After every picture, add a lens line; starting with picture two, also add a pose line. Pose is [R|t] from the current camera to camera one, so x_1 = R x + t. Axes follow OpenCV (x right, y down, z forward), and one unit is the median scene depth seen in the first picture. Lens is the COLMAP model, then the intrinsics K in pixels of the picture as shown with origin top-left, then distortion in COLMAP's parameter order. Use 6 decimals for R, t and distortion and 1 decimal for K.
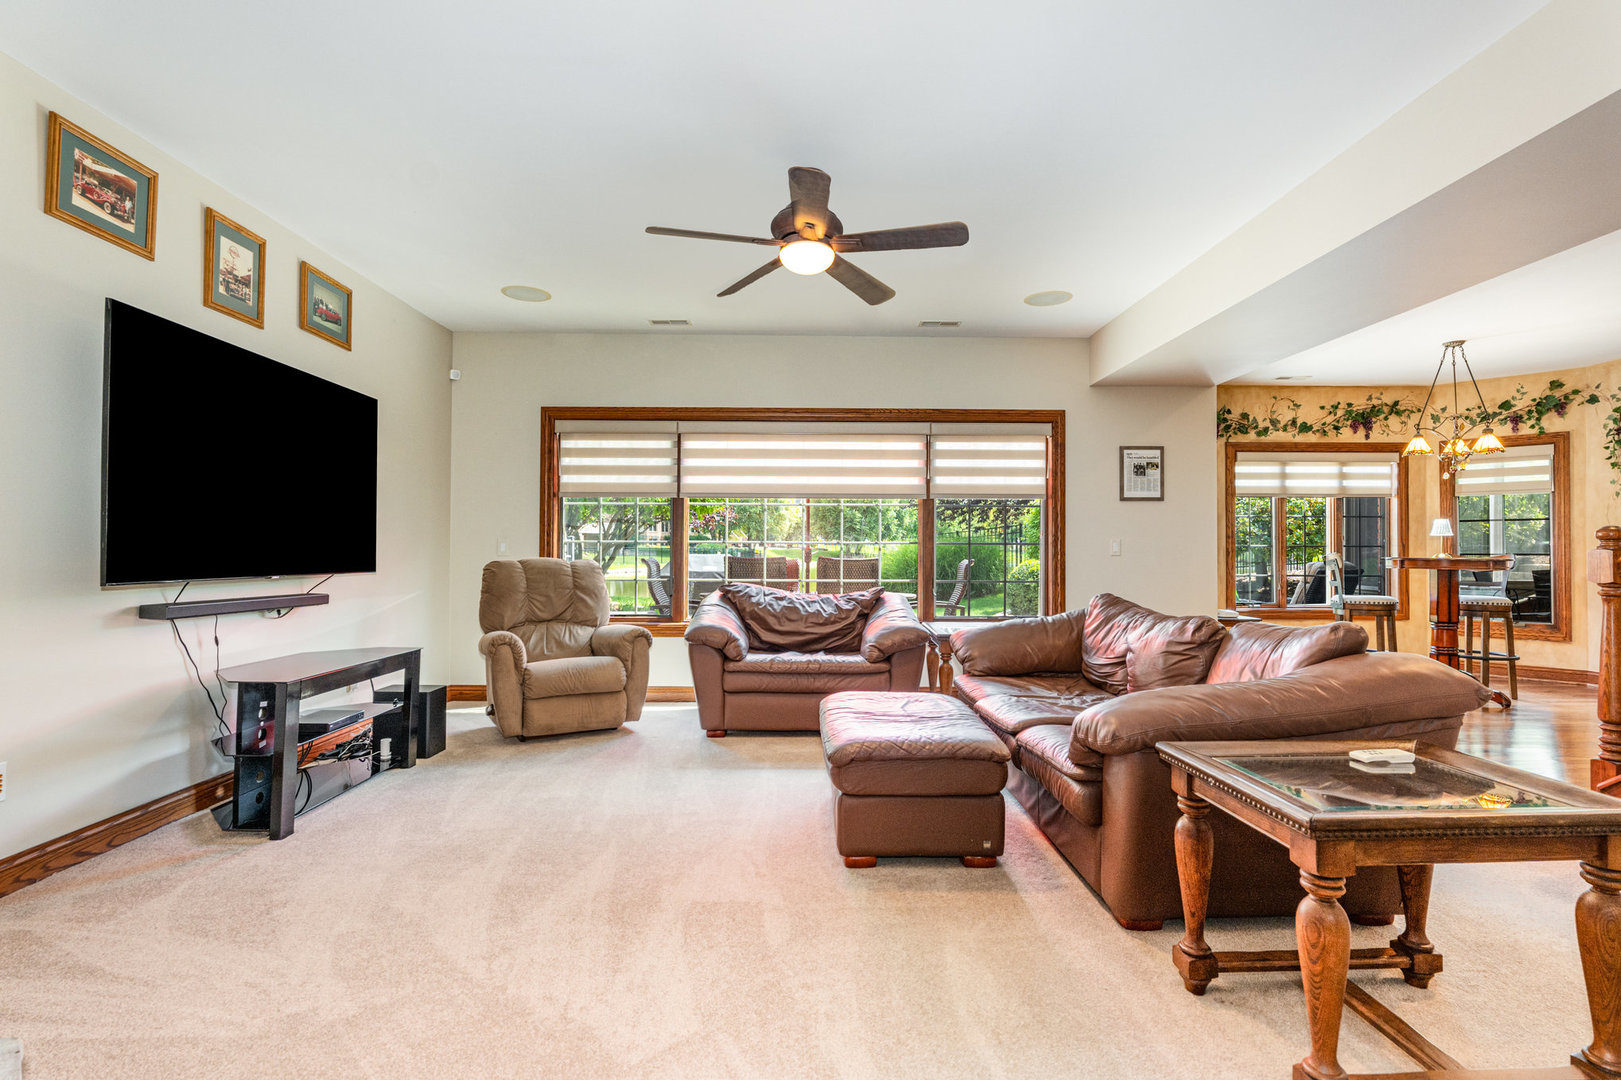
lens RADIAL K [[750.5, 0, 813.9], [0, 750.5, 541.4], [0, 0, 1]] dist [0.004739, 0.000894]
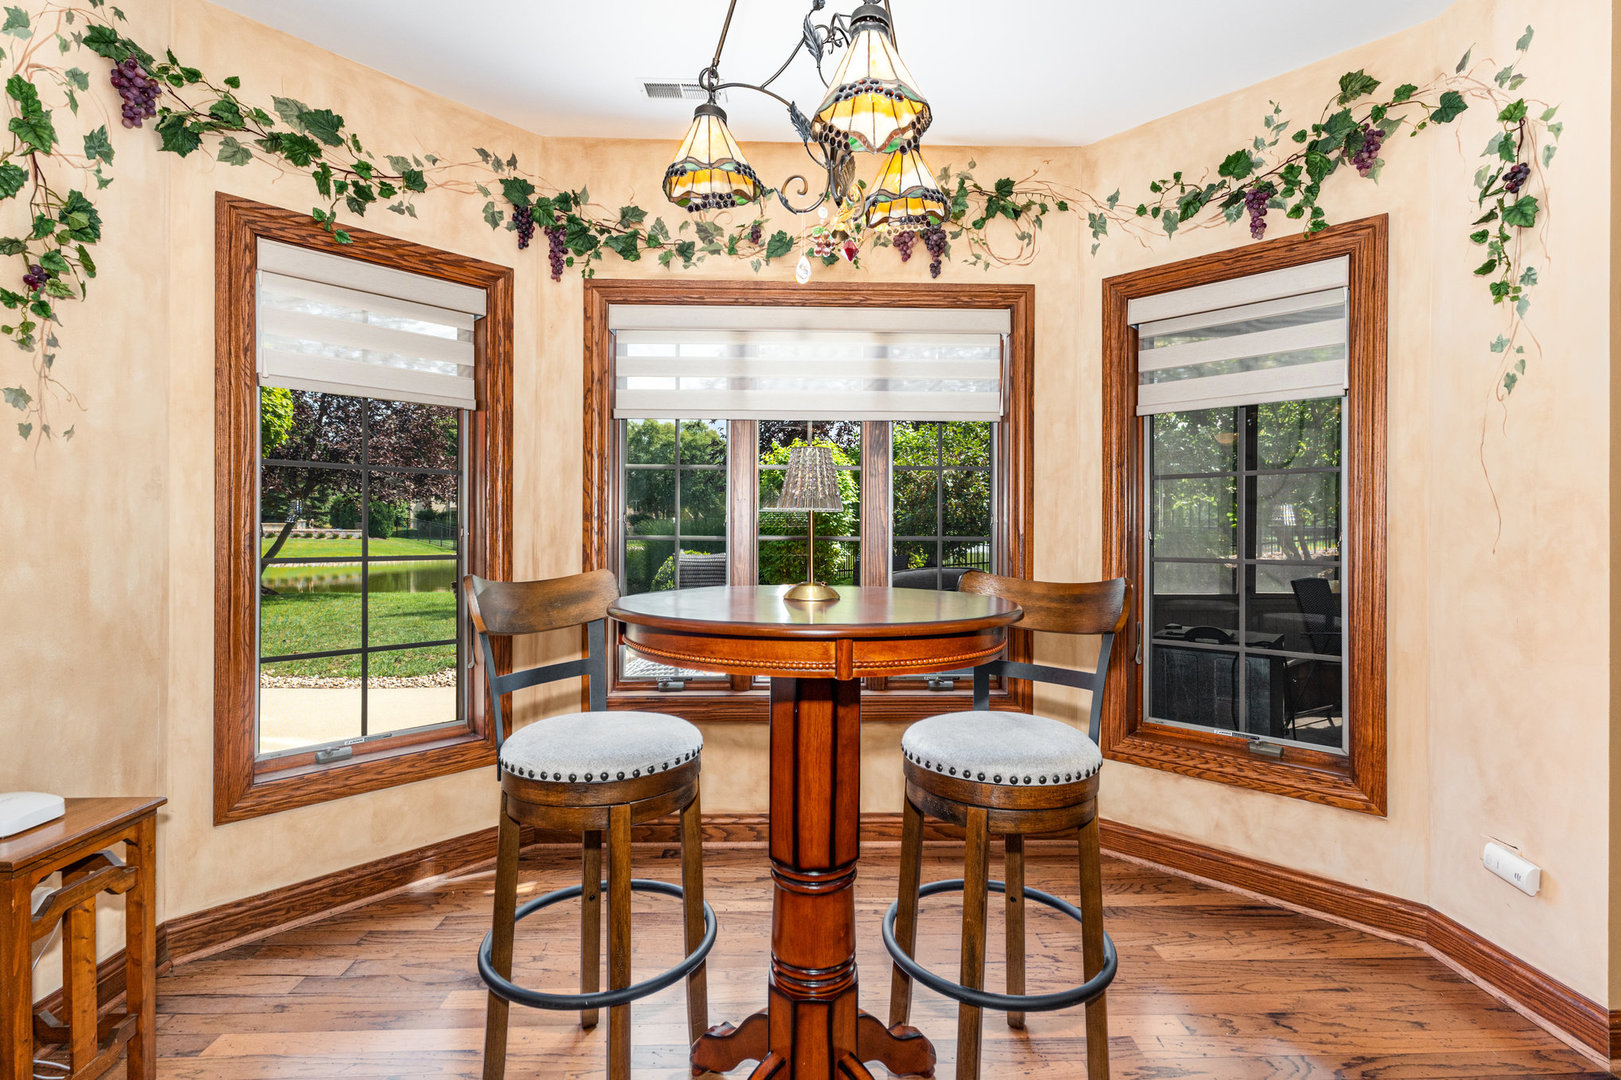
lens RADIAL K [[750.5, 0, 810.5], [0, 750.5, 532.5], [0, 0, 1]] dist [0.004739, 0.000894]
pose [[0.999828, 0.003169, 0.018259, 0.706909], [-0.003390, 0.999921, 0.012134, -0.002182], [-0.018219, -0.012194, 0.999760, 0.635732]]
